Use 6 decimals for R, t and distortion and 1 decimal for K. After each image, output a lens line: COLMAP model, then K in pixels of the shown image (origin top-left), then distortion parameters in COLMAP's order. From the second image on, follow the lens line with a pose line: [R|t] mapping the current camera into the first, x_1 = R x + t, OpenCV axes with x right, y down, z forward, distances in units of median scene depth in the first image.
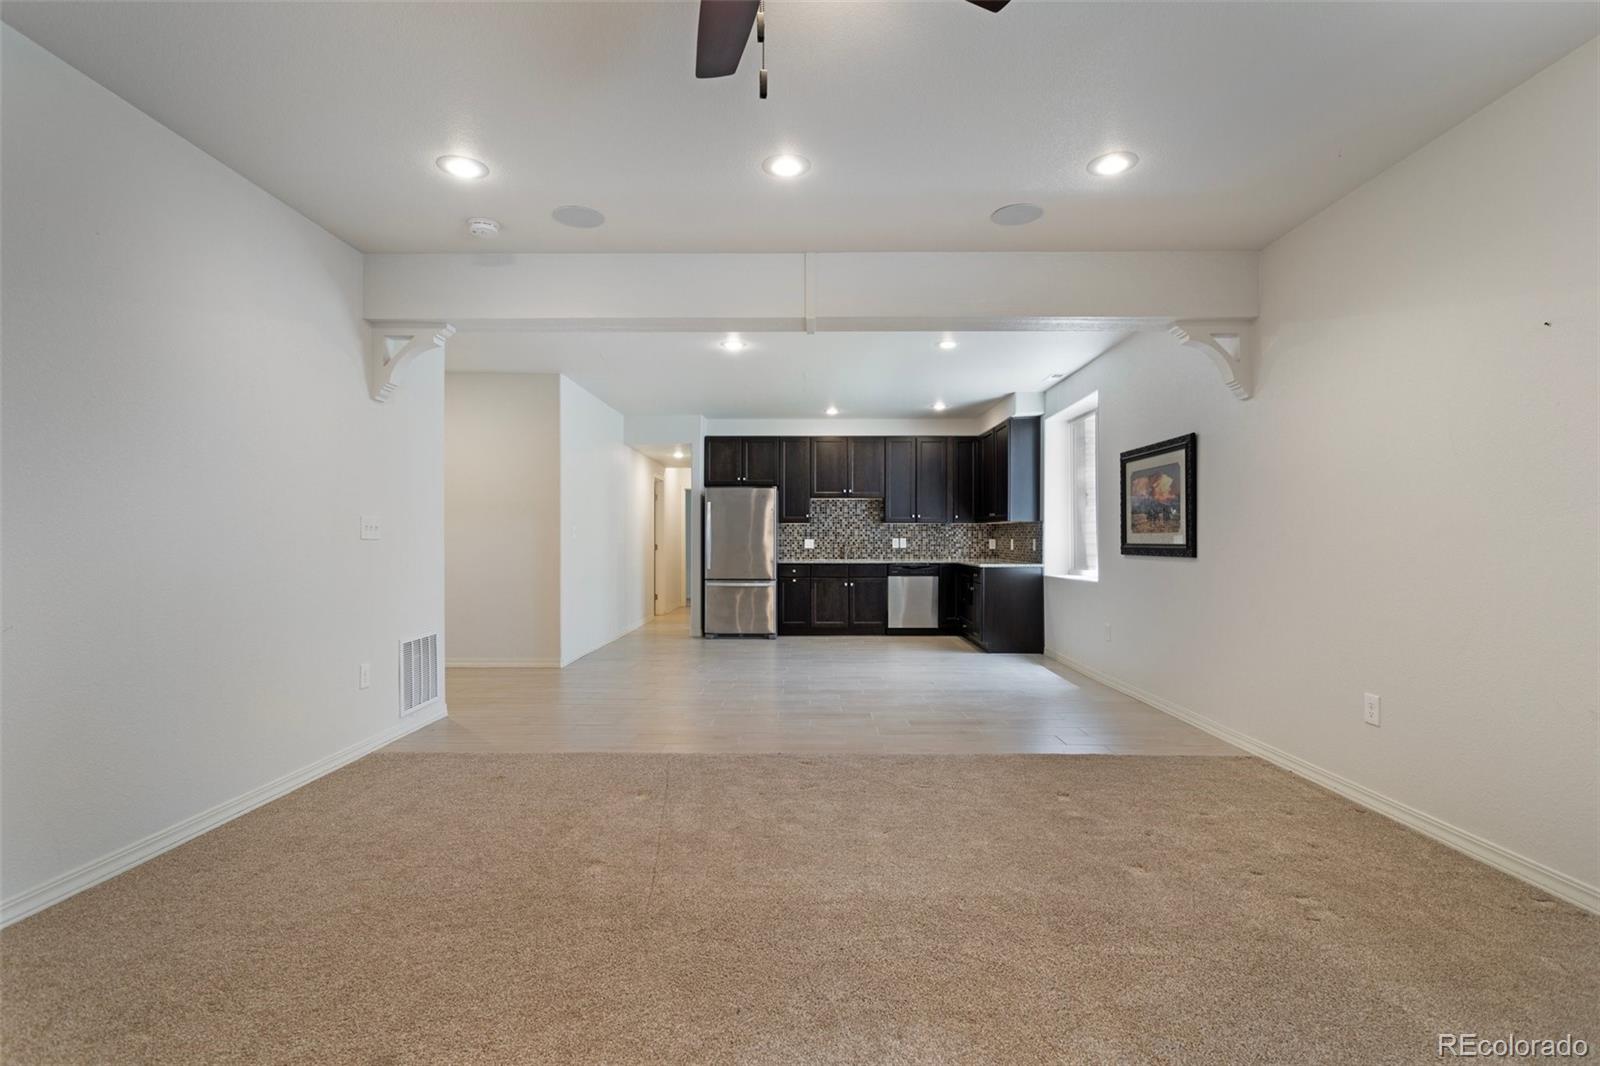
lens RADIAL K [[760.1, 0, 799.3], [0, 760.1, 535.9], [0, 0, 1]] dist [-0.000464, 0.000135]
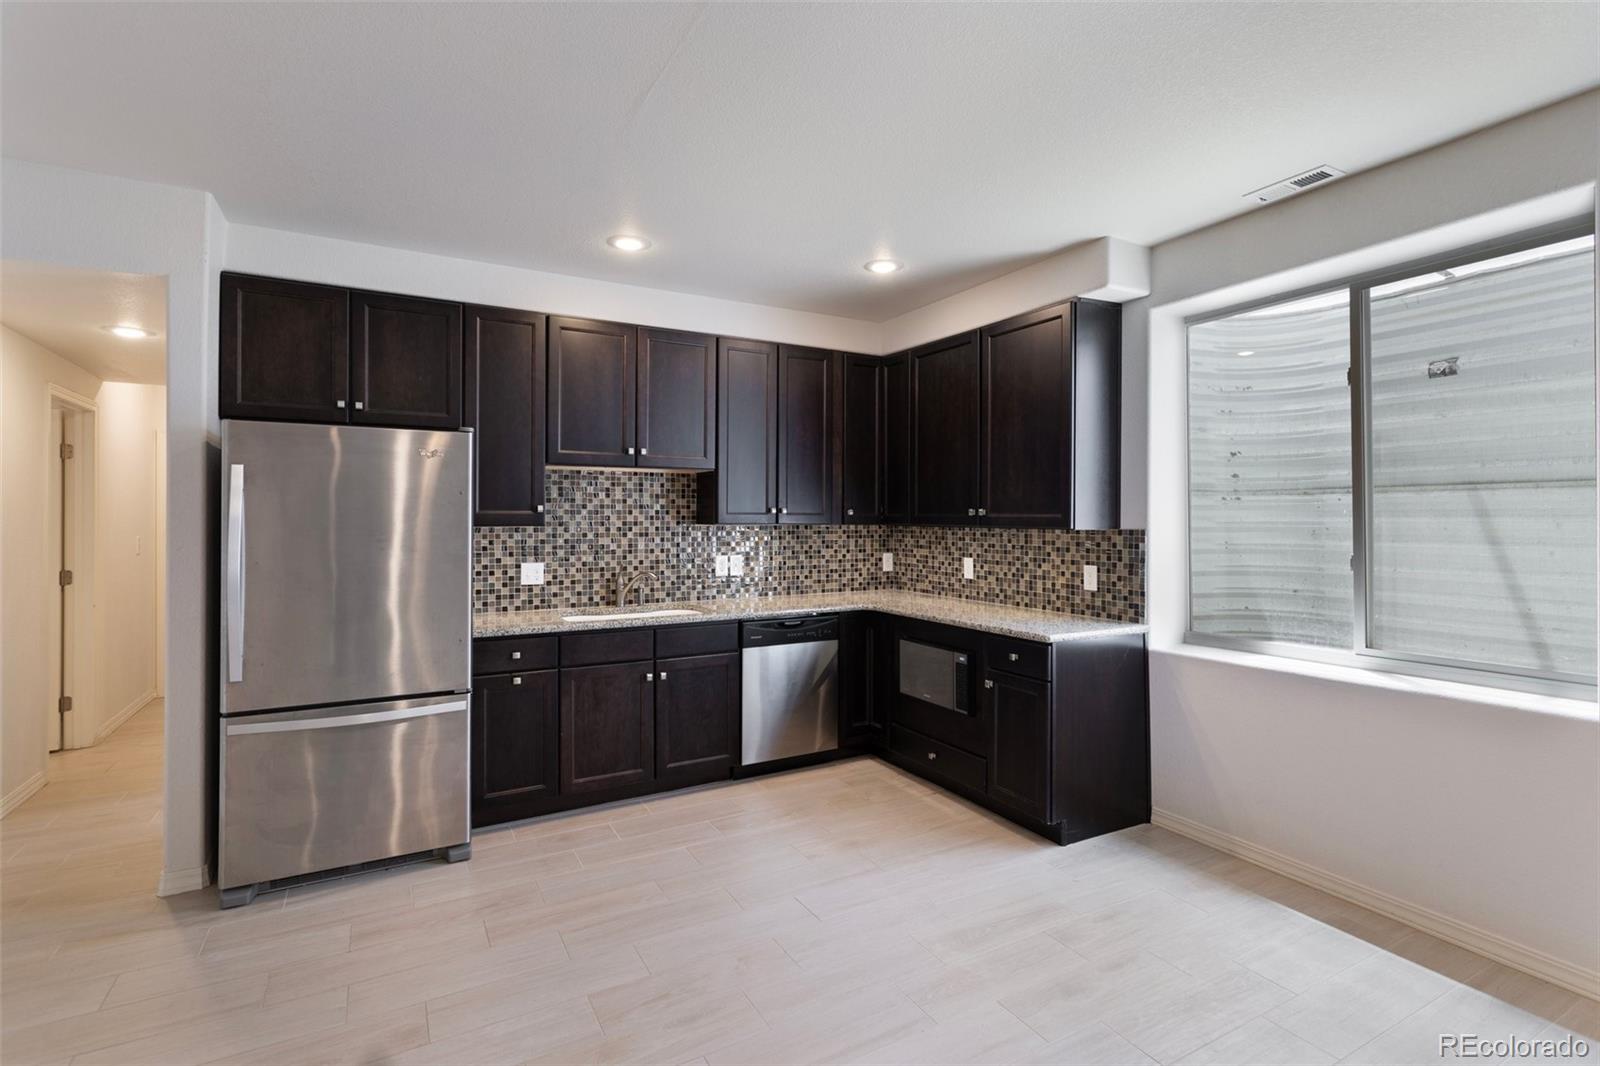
lens RADIAL K [[760.1, 0, 807.8], [0, 760.1, 510.5], [0, 0, 1]] dist [-0.000464, 0.000135]
pose [[0.862263, 0.005191, 0.506434, -0.072174], [-0.001602, 0.999970, -0.007524, -0.022823], [-0.506458, 0.005676, 0.862246, 0.591022]]
